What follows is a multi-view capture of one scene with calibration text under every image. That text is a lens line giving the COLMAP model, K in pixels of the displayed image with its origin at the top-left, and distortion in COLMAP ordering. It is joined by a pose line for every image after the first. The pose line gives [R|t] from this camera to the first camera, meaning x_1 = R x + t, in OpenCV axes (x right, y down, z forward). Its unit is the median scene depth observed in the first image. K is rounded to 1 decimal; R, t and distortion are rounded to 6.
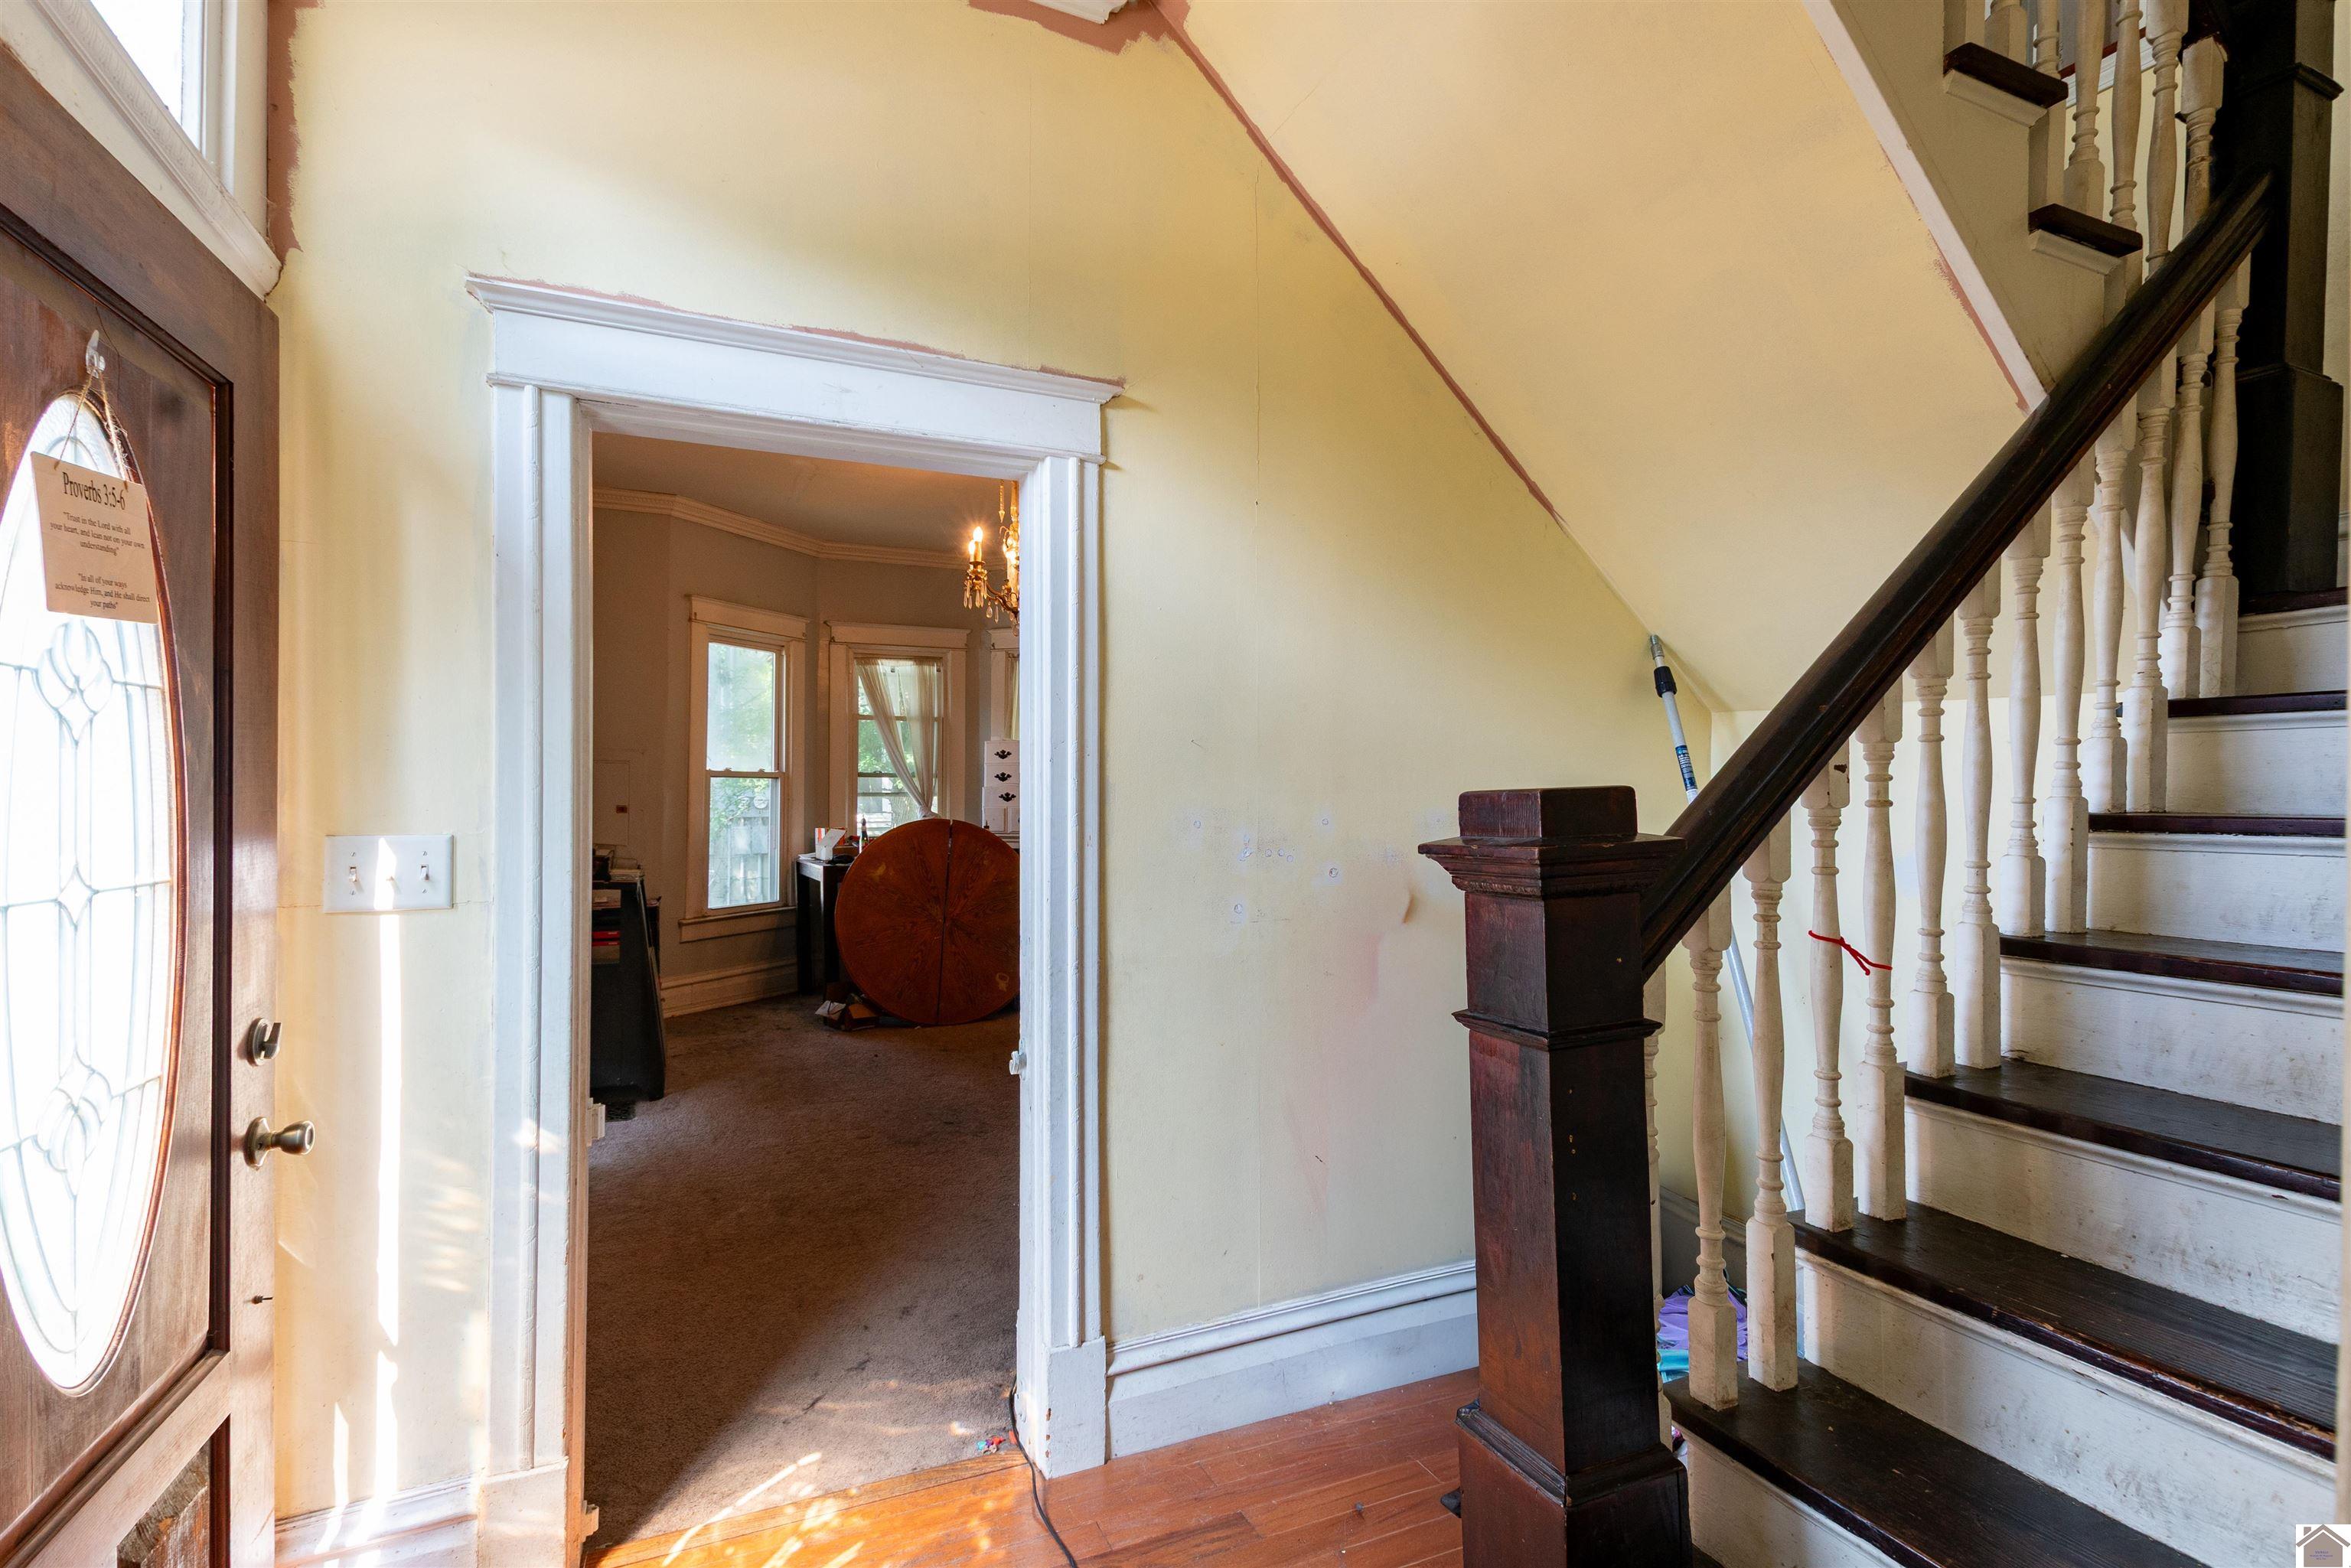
lens RADIAL K [[1017.0, 0, 1176.2], [0, 1017.0, 792.7], [0, 0, 1]] dist [0.010954, 0.000509]
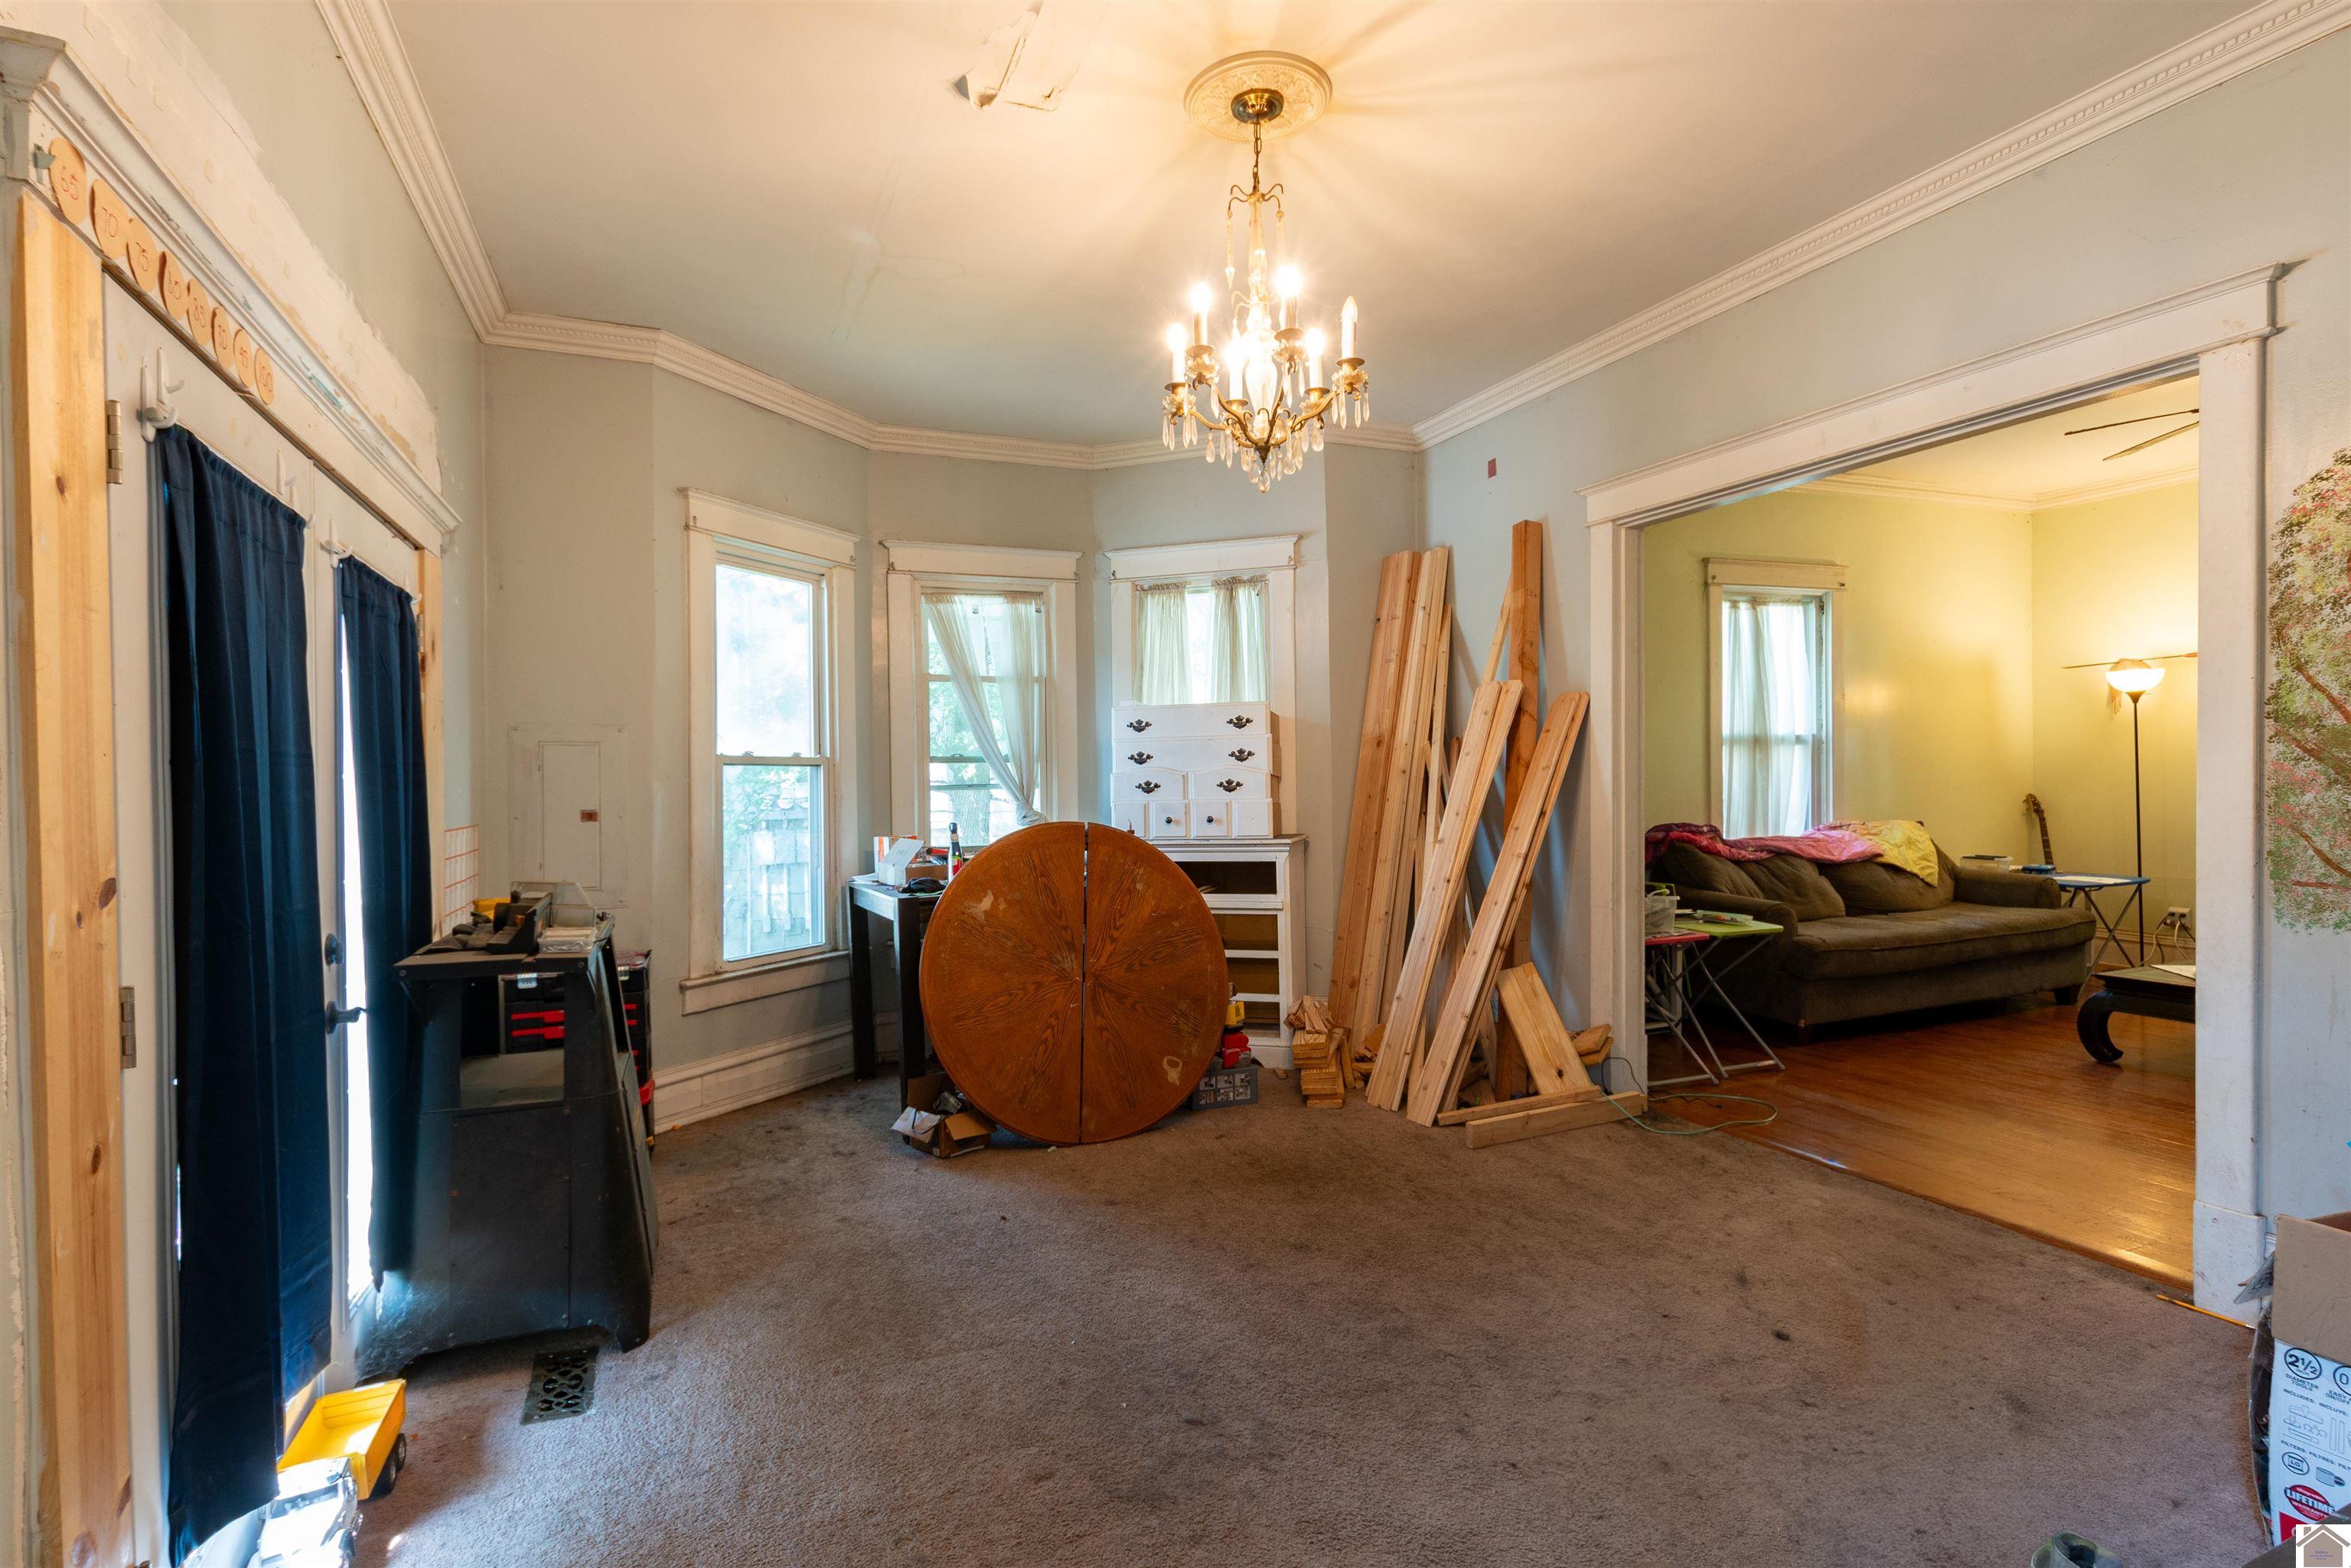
lens RADIAL K [[1017.0, 0, 1172.2], [0, 1017.0, 790.9], [0, 0, 1]] dist [0.010954, 0.000509]
pose [[0.999714, -0.017789, -0.015957, -0.145285], [0.017933, 0.999800, 0.008904, 0.000850], [0.015796, -0.009188, 0.999833, 0.321882]]
